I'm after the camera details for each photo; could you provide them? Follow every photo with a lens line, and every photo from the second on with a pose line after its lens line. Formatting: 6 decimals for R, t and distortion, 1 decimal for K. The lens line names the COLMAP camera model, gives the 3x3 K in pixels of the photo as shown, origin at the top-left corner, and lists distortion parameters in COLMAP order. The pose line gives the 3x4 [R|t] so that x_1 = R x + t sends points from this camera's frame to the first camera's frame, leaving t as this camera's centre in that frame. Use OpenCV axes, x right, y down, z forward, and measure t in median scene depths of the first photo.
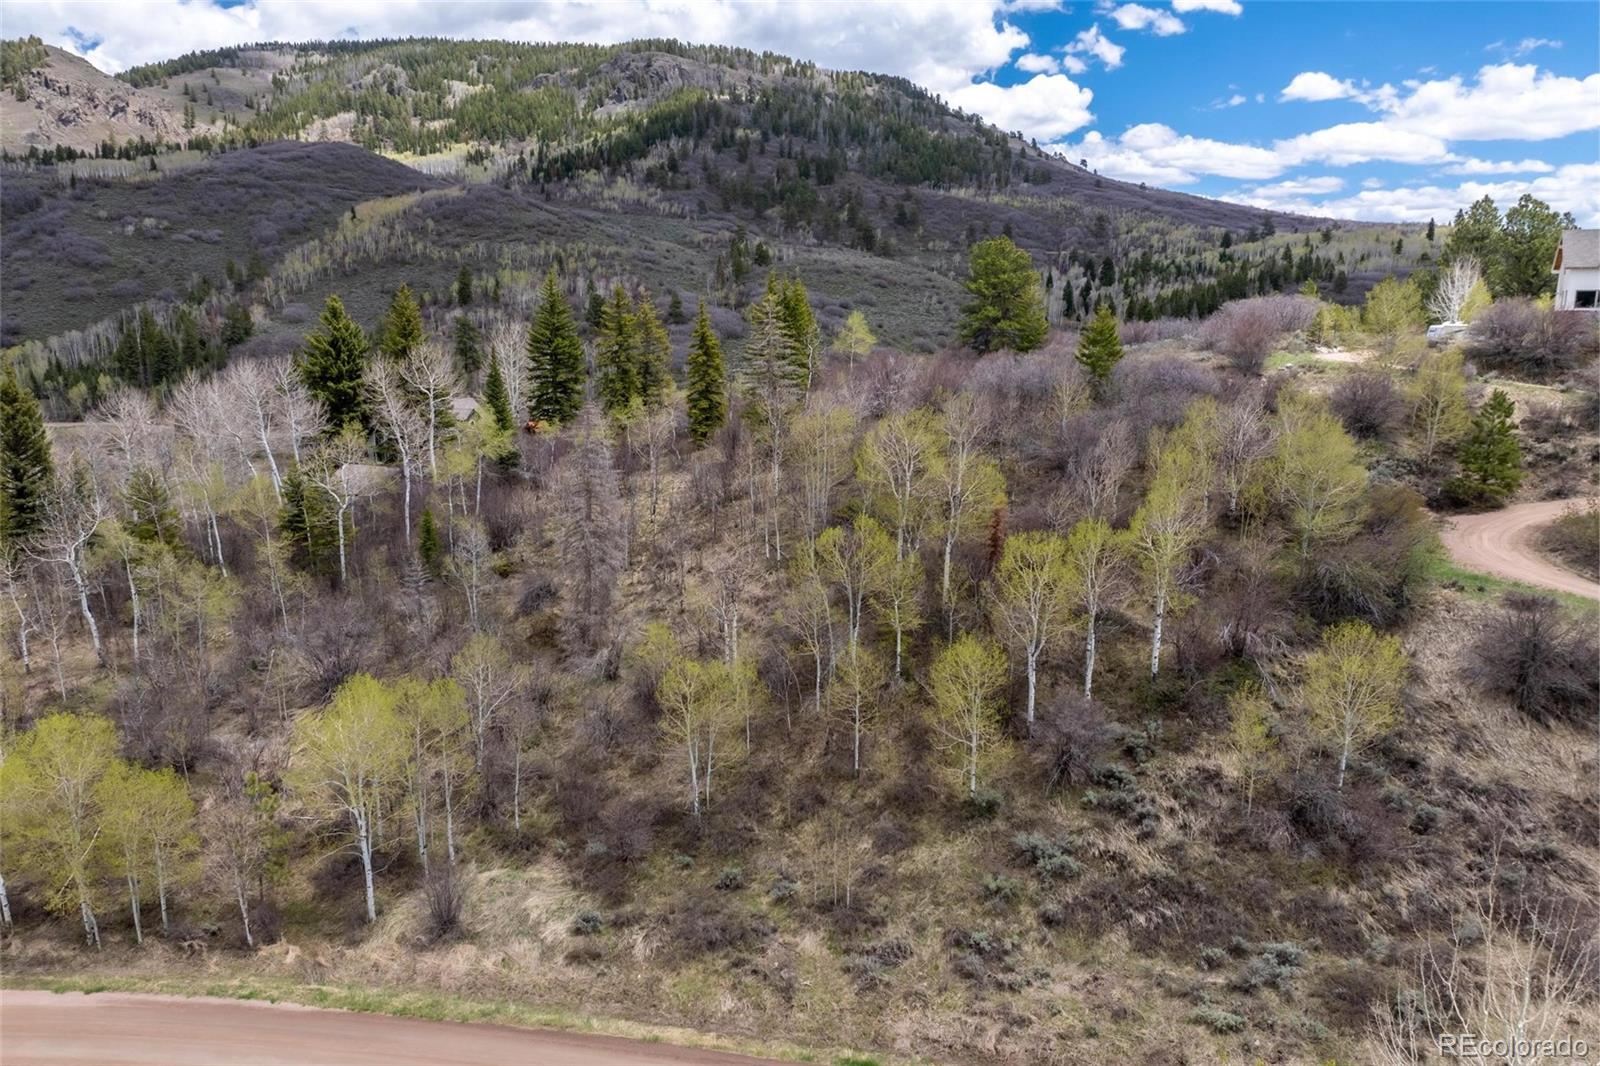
lens RADIAL K [[1113.6, 0, 831.1], [0, 1113.6, 534.5], [0, 0, 1]] dist [-0.044047, 0.011391]
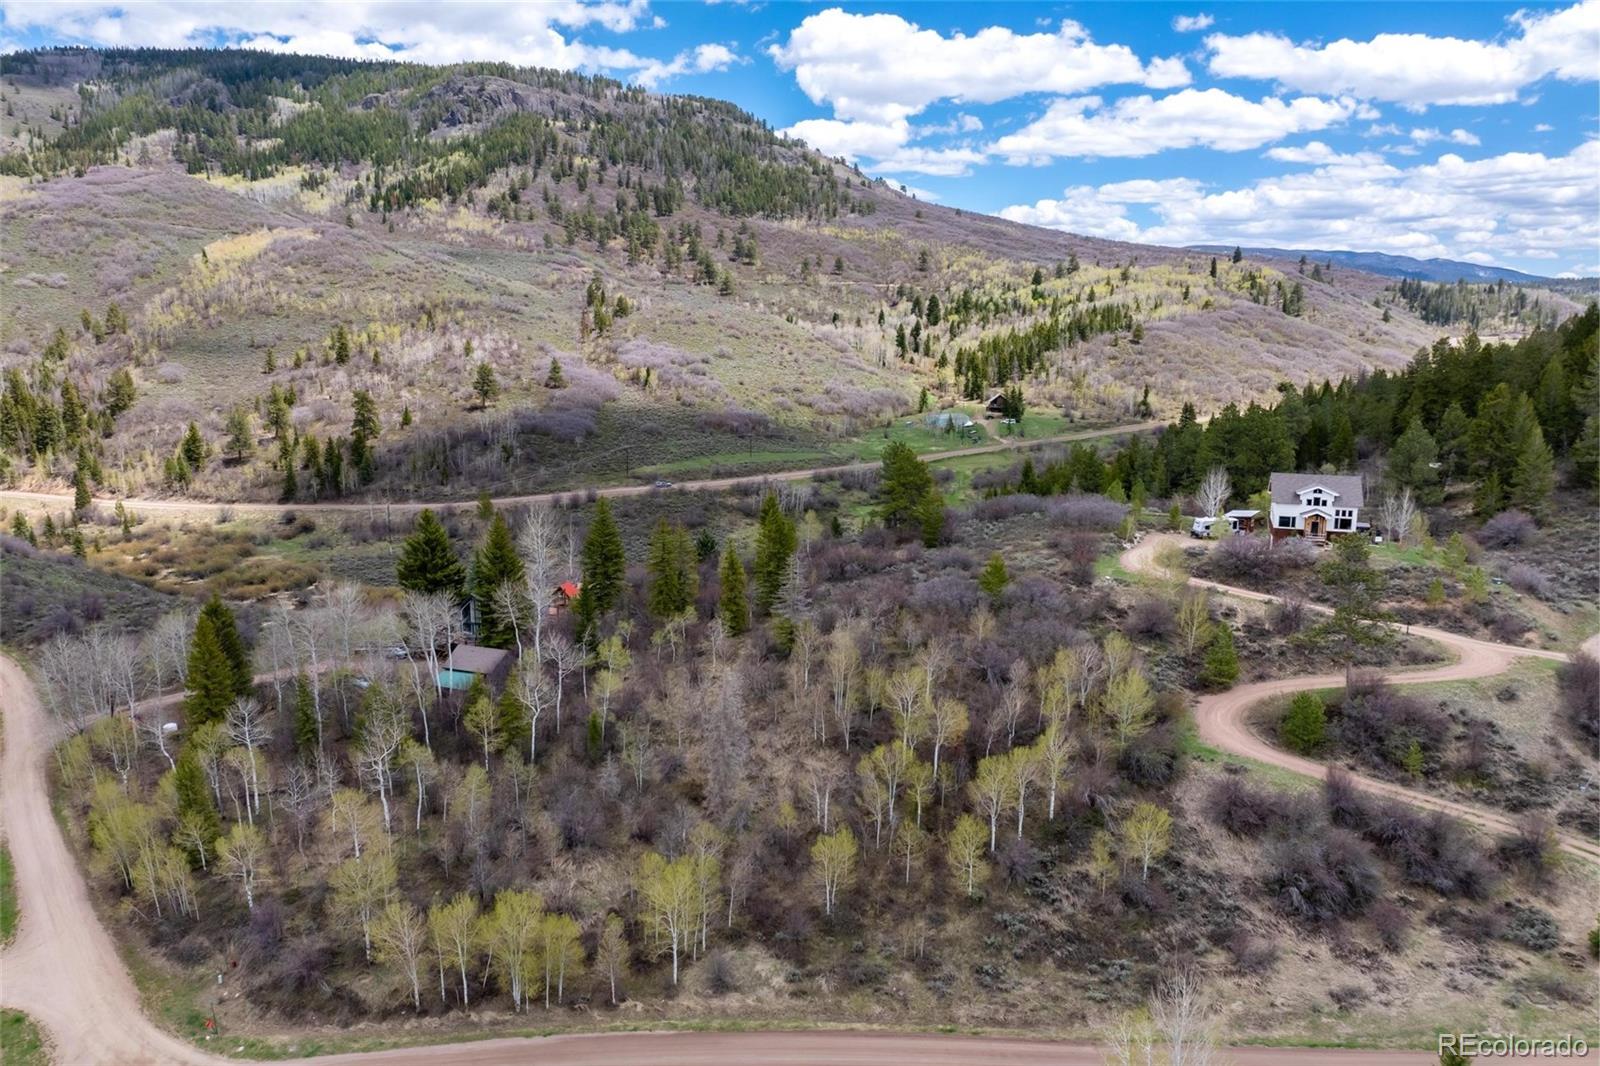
lens RADIAL K [[1146.4, 0, 802.0], [0, 1146.4, 478.2], [0, 0, 1]] dist [-0.036585, 0.002049]
pose [[0.989804, -0.025063, 0.140212, -0.040436], [0.029011, 0.999236, -0.026184, -0.042966], [-0.139449, 0.029985, 0.989775, -0.092948]]
